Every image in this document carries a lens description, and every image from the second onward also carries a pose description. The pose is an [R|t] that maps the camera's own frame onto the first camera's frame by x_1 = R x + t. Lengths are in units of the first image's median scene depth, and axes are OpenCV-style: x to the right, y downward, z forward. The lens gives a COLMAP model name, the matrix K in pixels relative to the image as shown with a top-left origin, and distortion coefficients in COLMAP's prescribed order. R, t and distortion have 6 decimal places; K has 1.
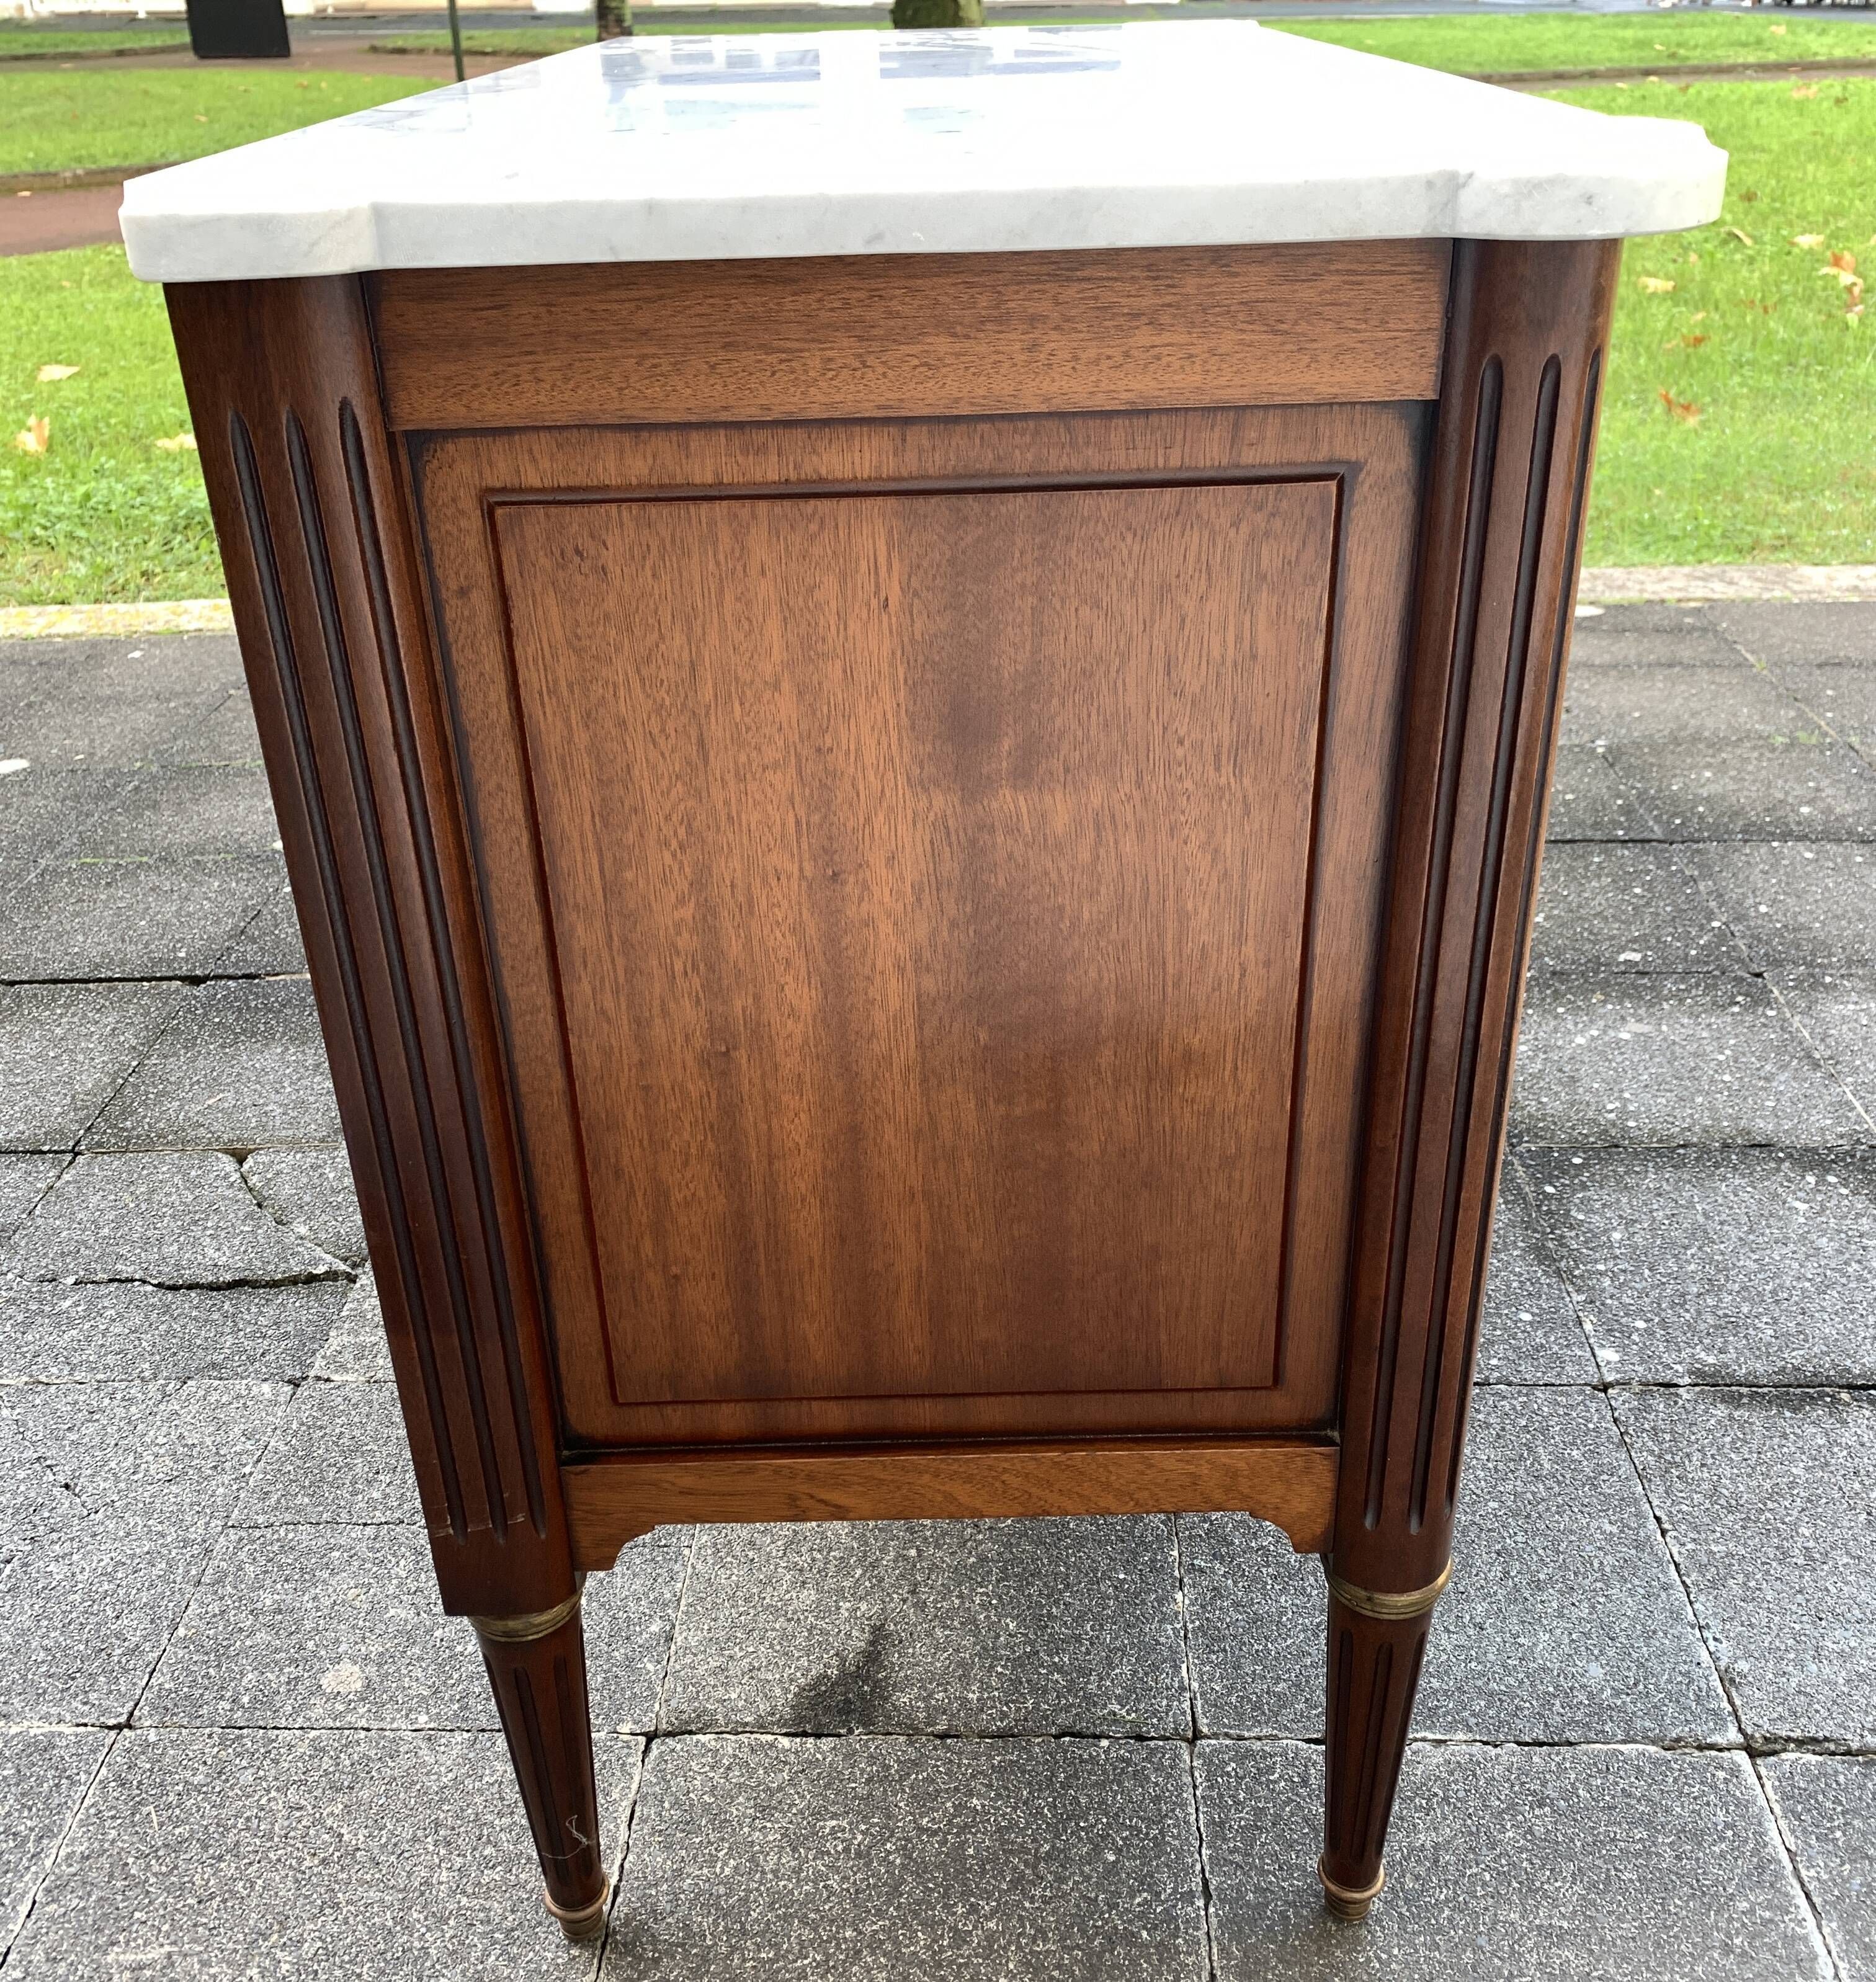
lens RADIAL K [[1914.7, 0, 954.8], [0, 1914.7, 989.9], [0, 0, 1]] dist [-0.000004, 0.000000]
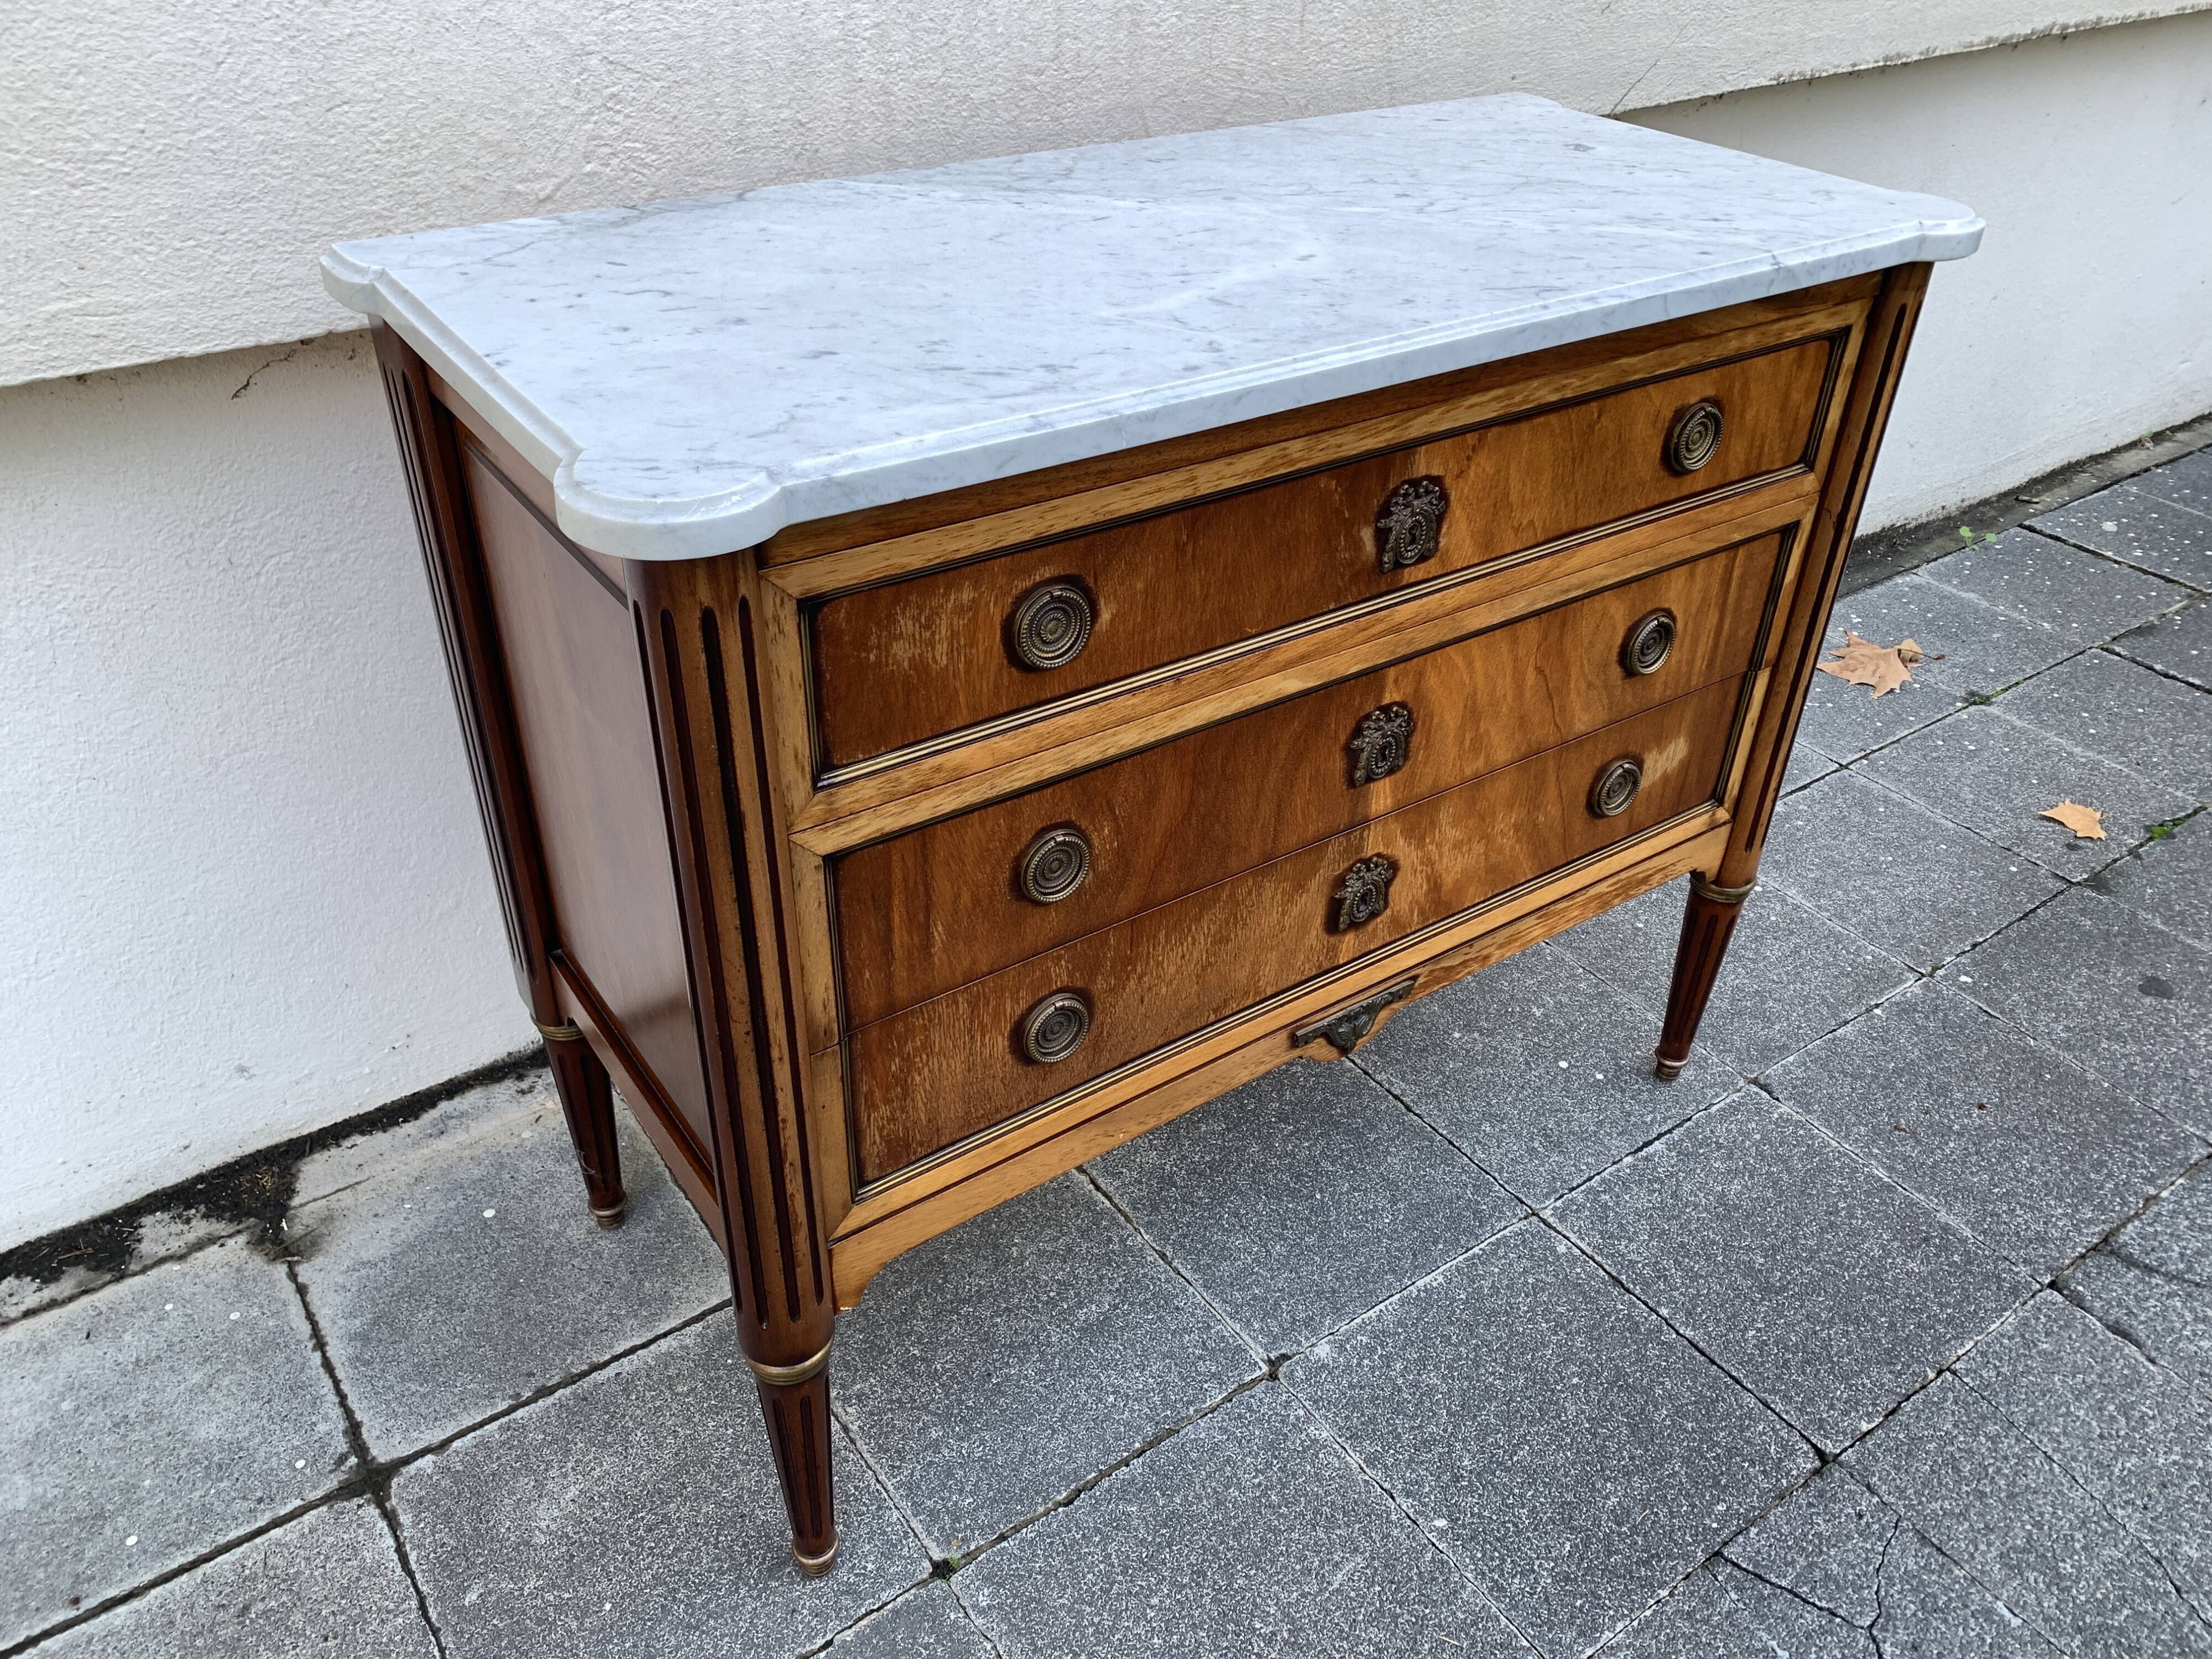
lens RADIAL K [[1698.9, 0, 1115.1], [0, 1698.9, 817.7], [0, 0, 1]] dist [0.020848, -0.016778]
pose [[-0.793629, 0.339115, -0.505128, 0.140684], [-0.293406, 0.513996, 0.806053, -0.677282], [0.532978, 0.787914, -0.308423, 0.782918]]
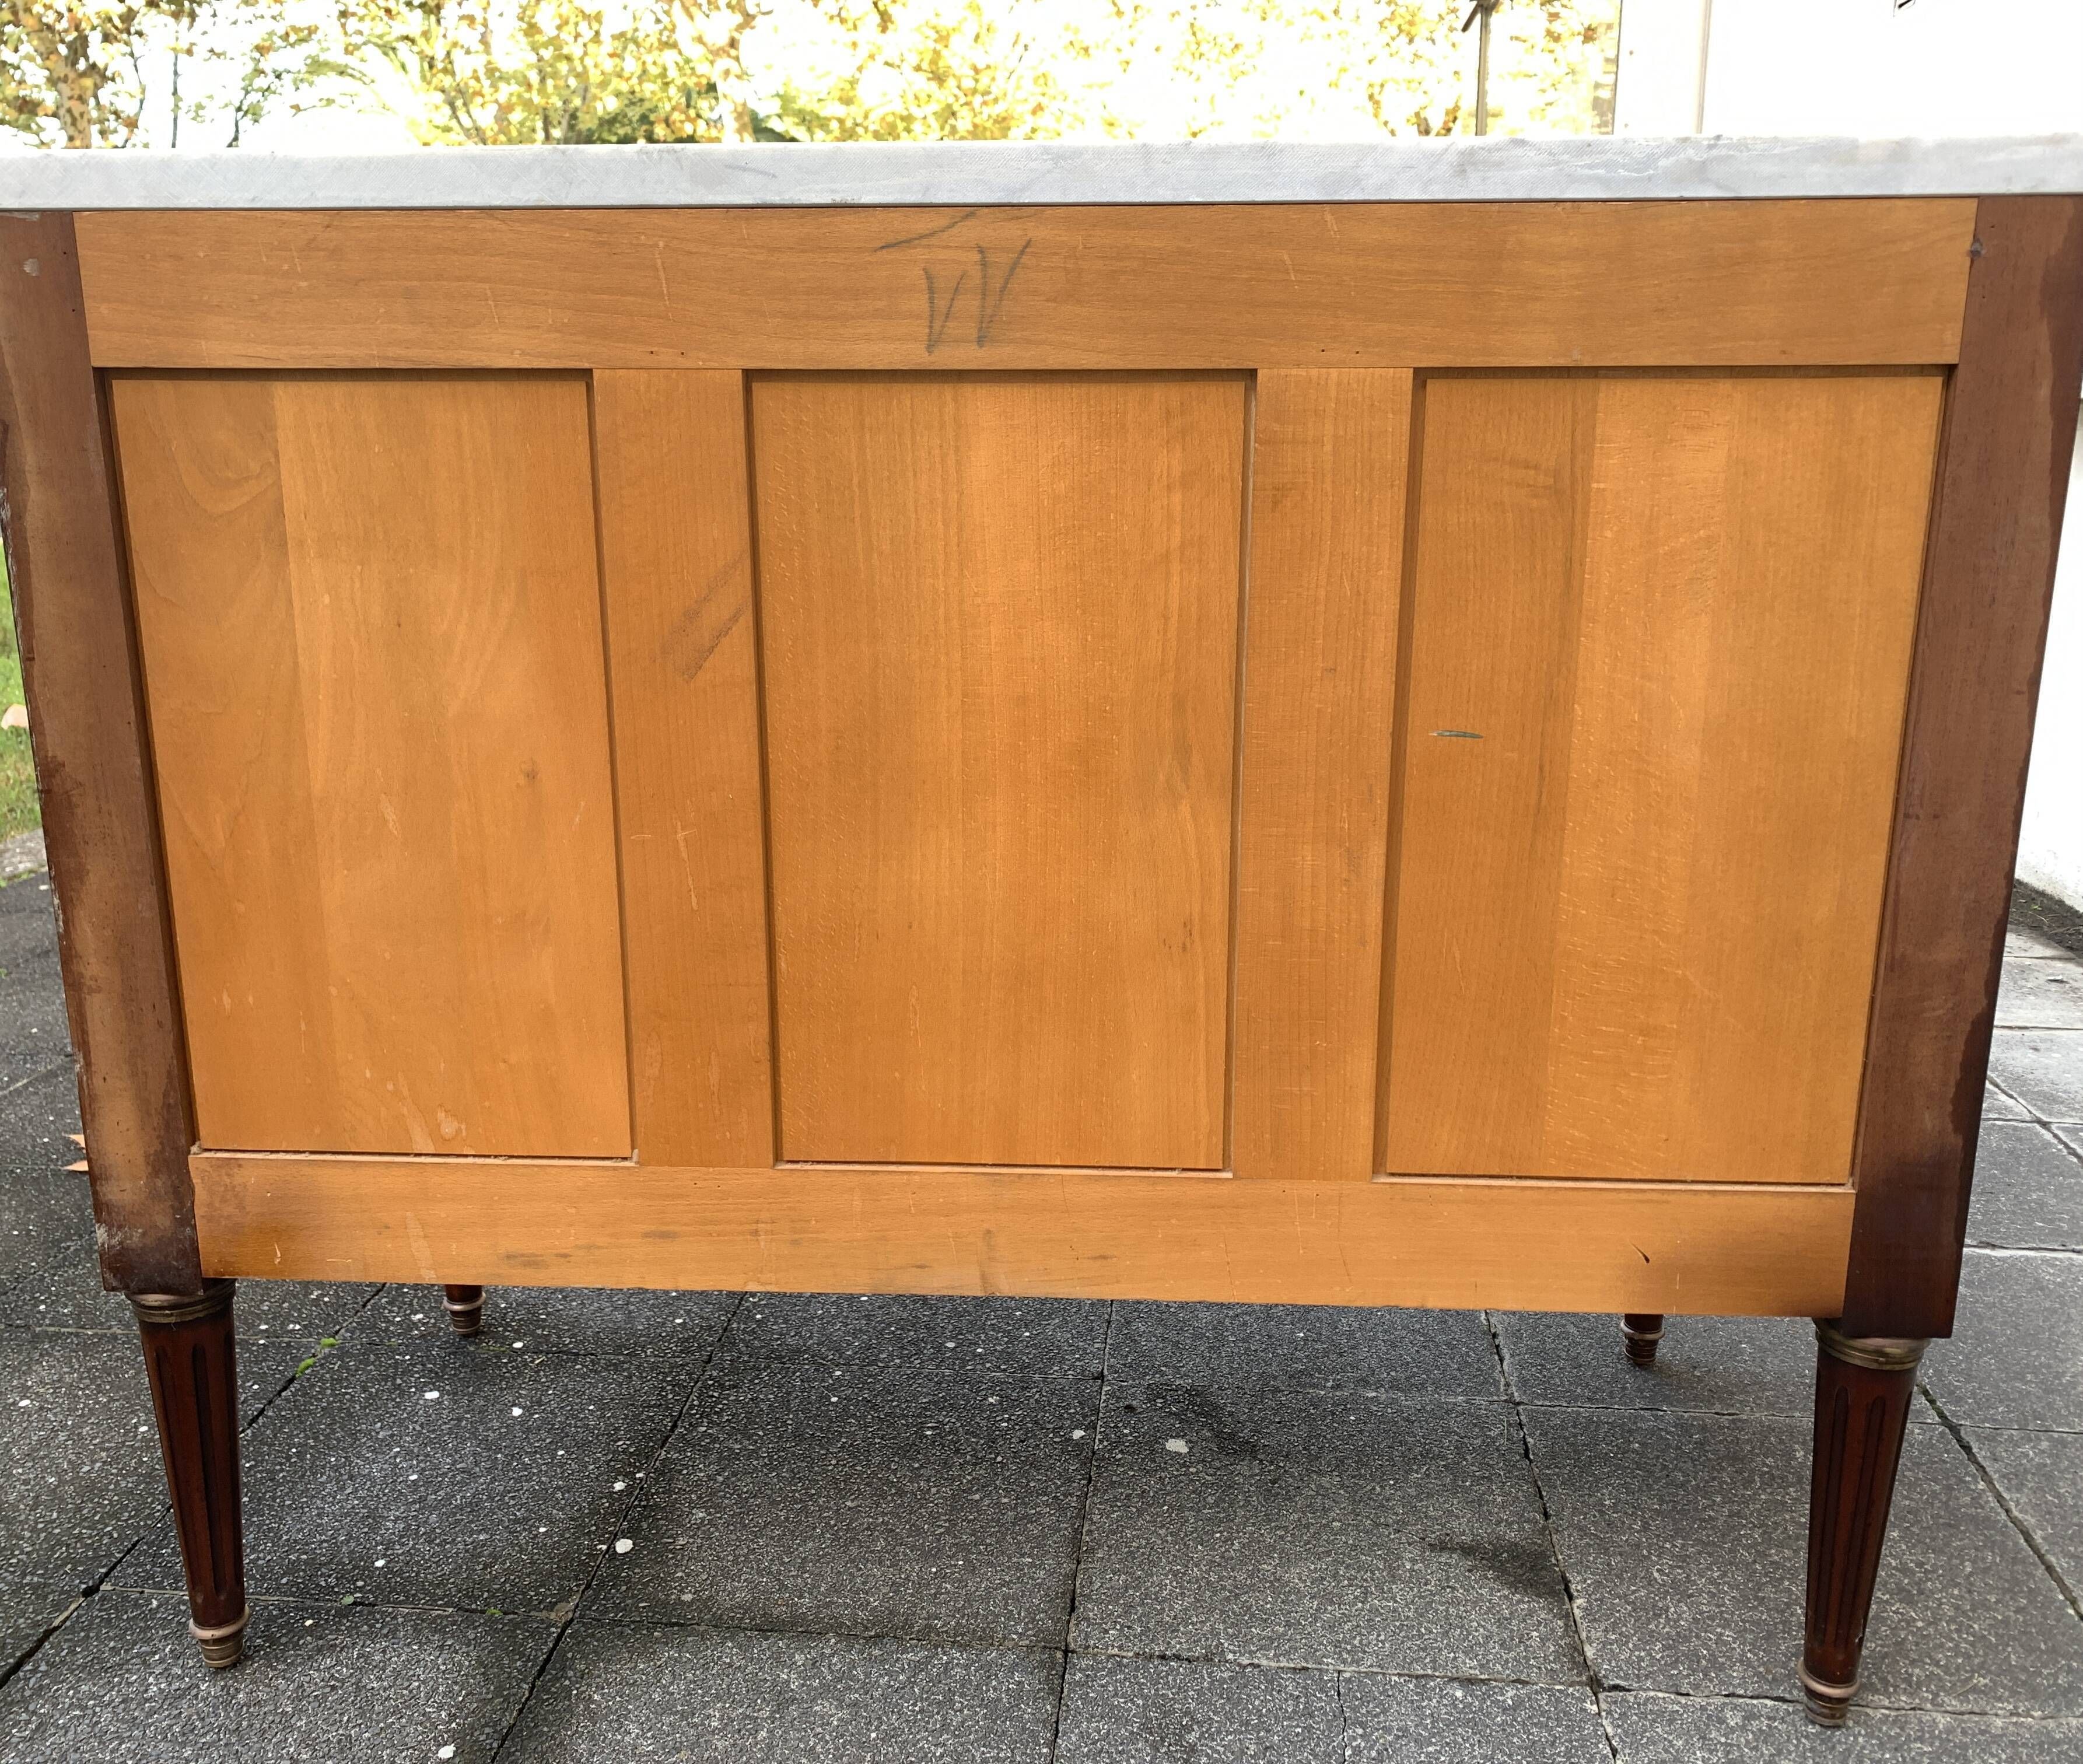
lens RADIAL K [[1812.6, 0, 1051.2], [0, 1812.6, 860.5], [0, 0, 1]] dist [0.001581, 0.014431]
pose [[0.067120, -0.222982, 0.972509, -1.036410], [0.471039, 0.866328, 0.166126, -0.291799], [-0.879555, 0.446940, 0.163181, 0.919909]]
